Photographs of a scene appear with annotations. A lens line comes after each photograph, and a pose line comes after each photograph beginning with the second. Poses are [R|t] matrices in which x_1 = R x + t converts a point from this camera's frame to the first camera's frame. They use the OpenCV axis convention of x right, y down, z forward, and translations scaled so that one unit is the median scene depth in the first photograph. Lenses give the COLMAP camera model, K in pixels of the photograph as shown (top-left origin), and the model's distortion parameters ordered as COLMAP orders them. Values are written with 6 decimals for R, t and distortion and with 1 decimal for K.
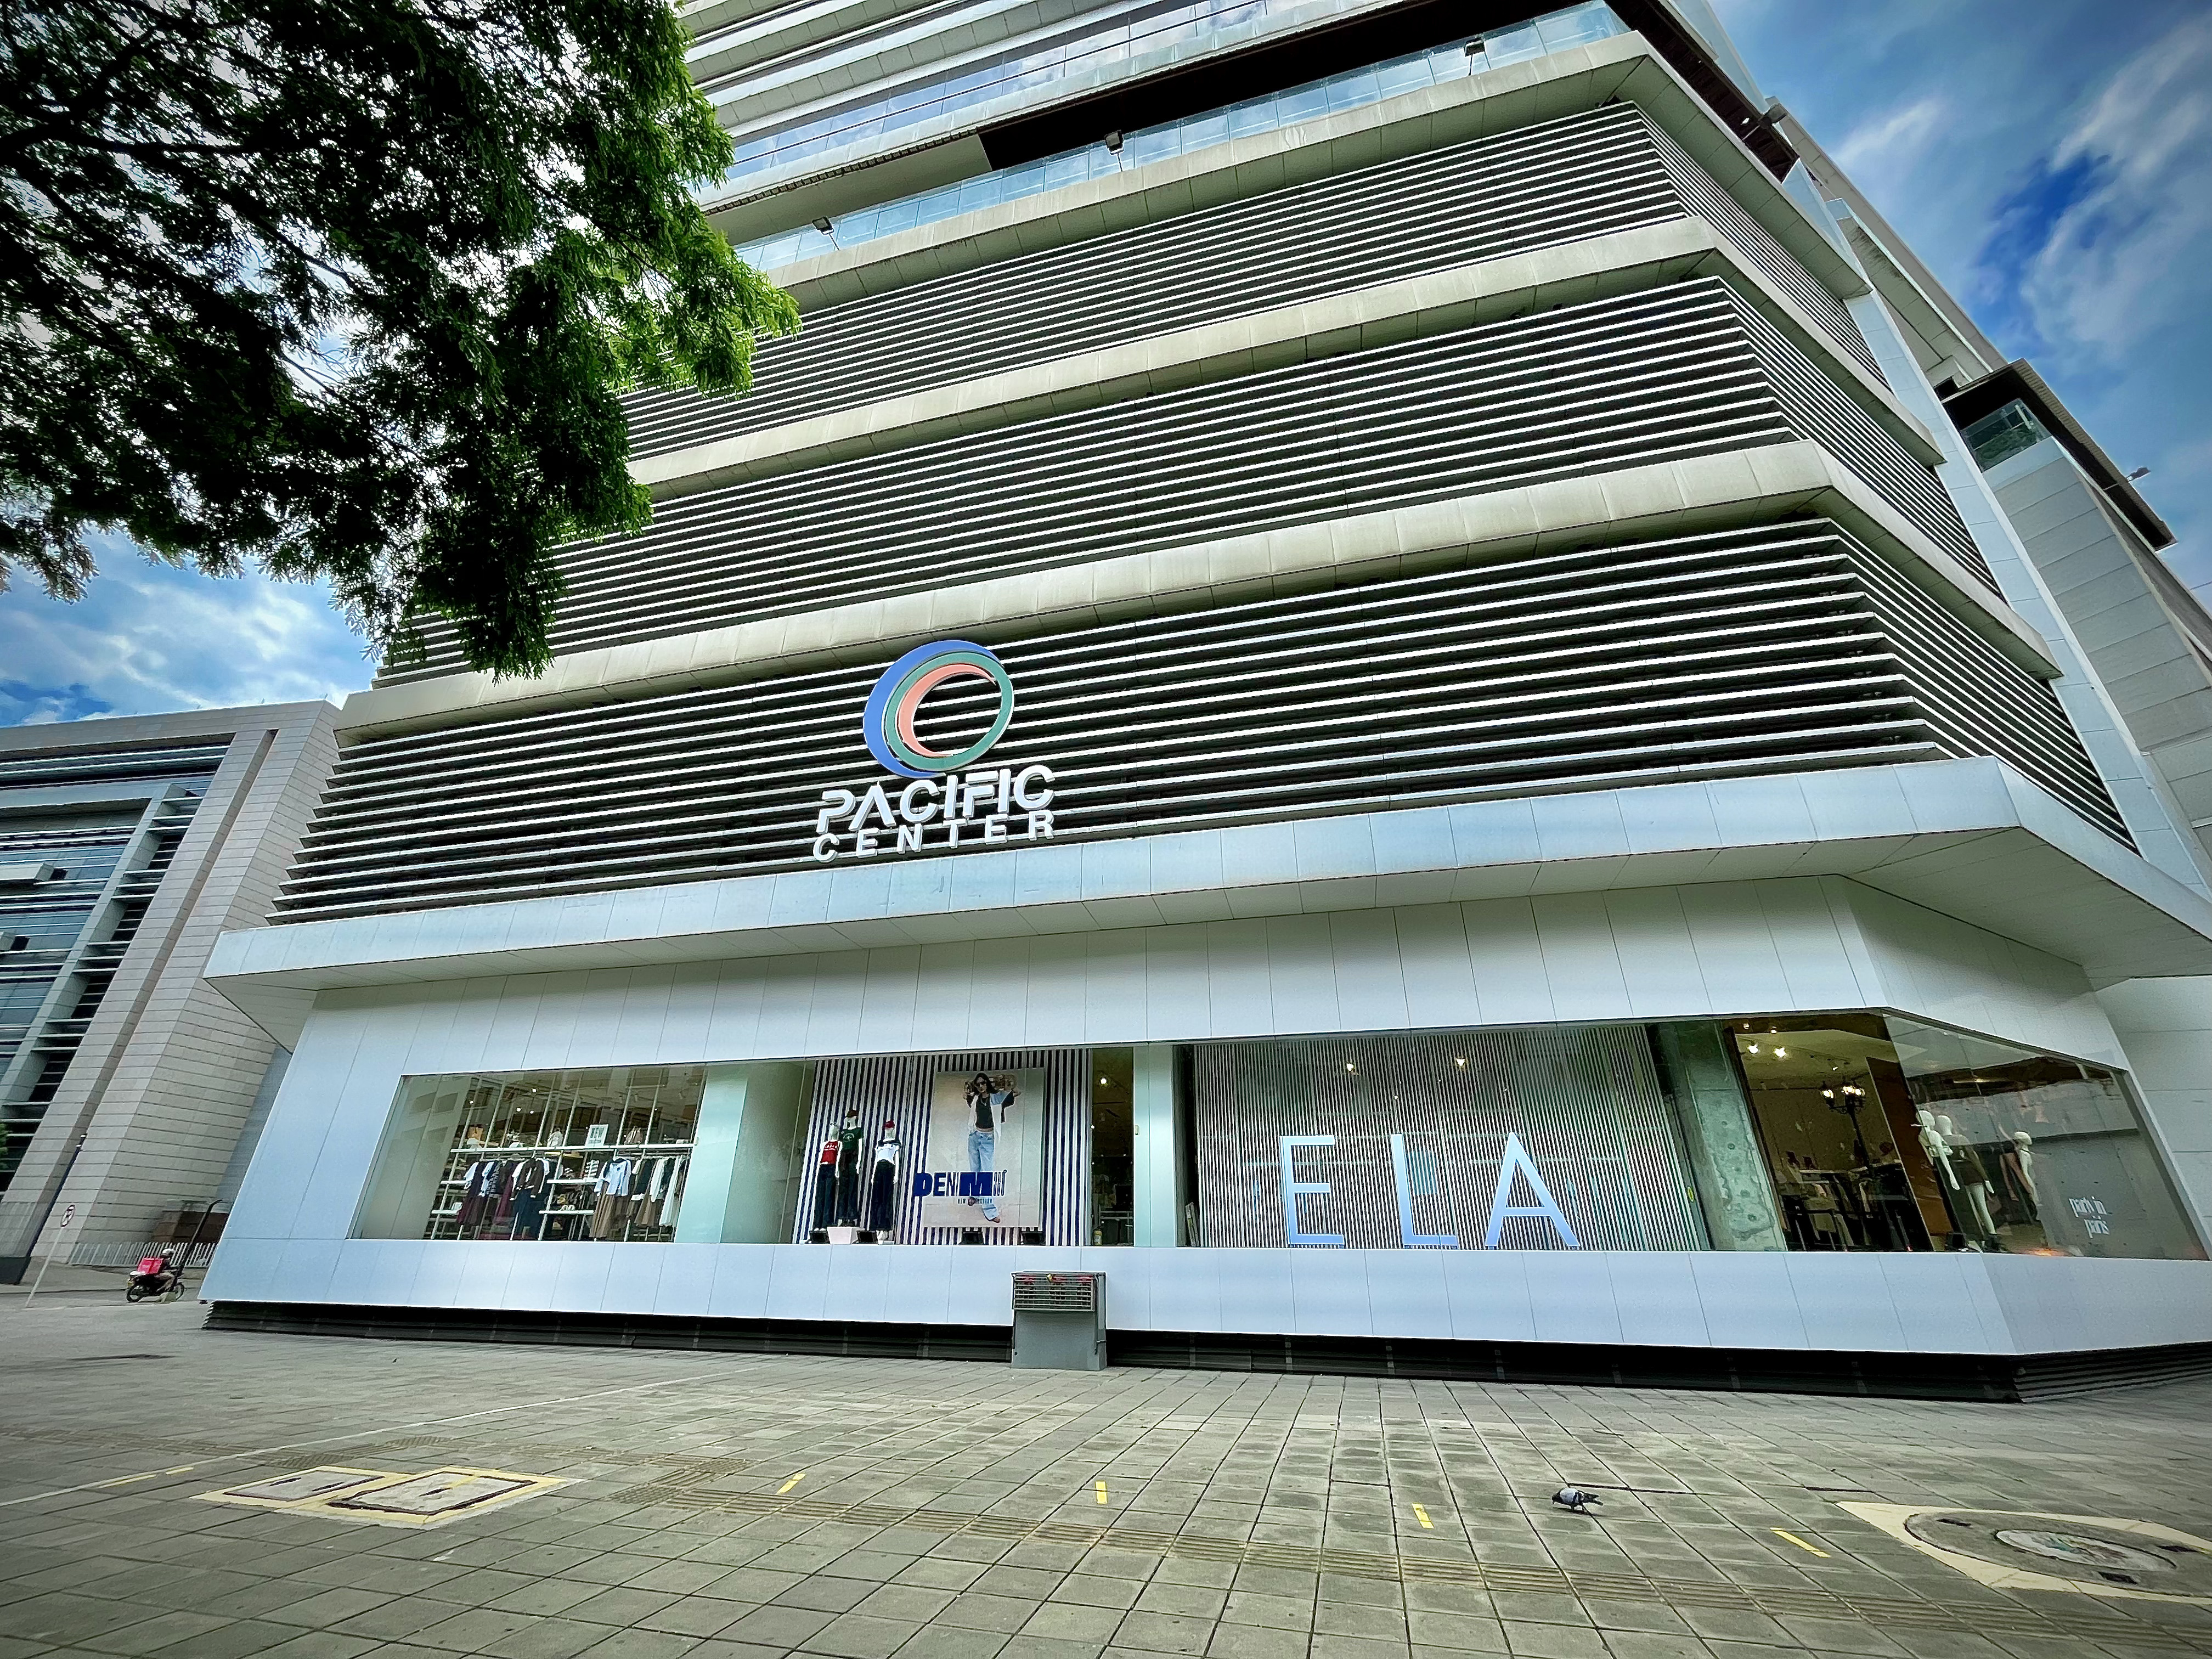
lens RADIAL K [[900.1, 0, 1098.1], [0, 900.1, 818.5], [0, 0, 1]] dist [0.000866, 0.000378]
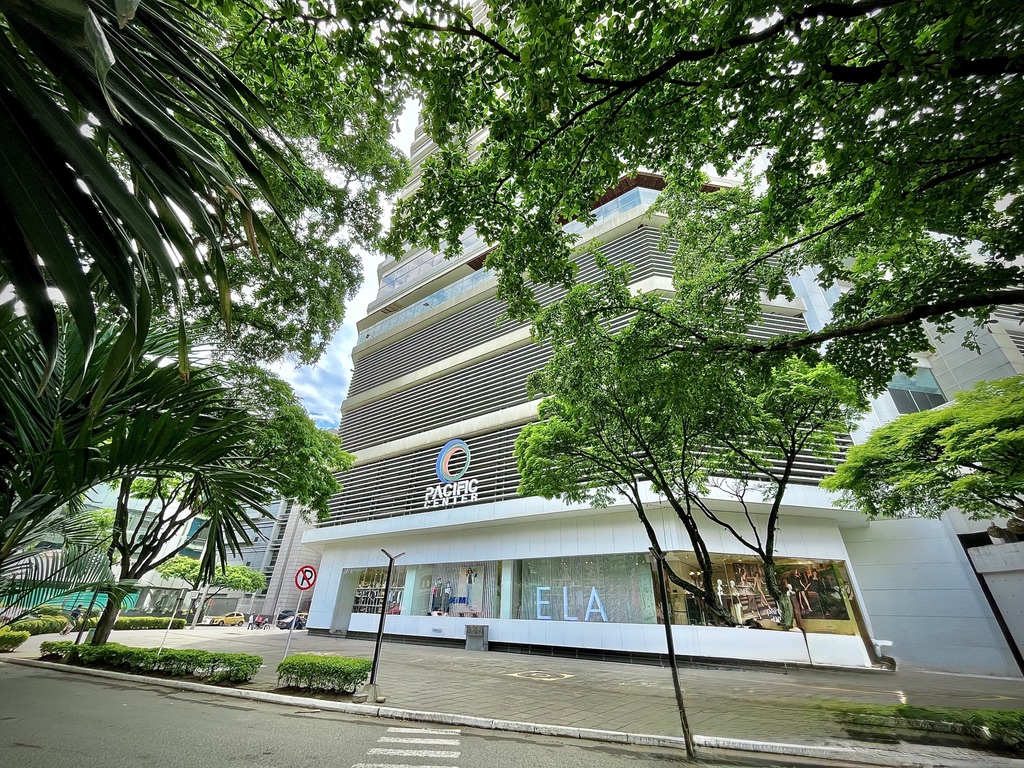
lens RADIAL K [[416.7, 0, 508.3], [0, 416.7, 378.9], [0, 0, 1]] dist [0.000866, 0.000378]
pose [[0.934941, -0.159379, -0.316993, 0.652783], [0.133050, 0.985723, -0.103188, -0.262830], [0.328913, 0.054299, 0.942798, -0.549923]]
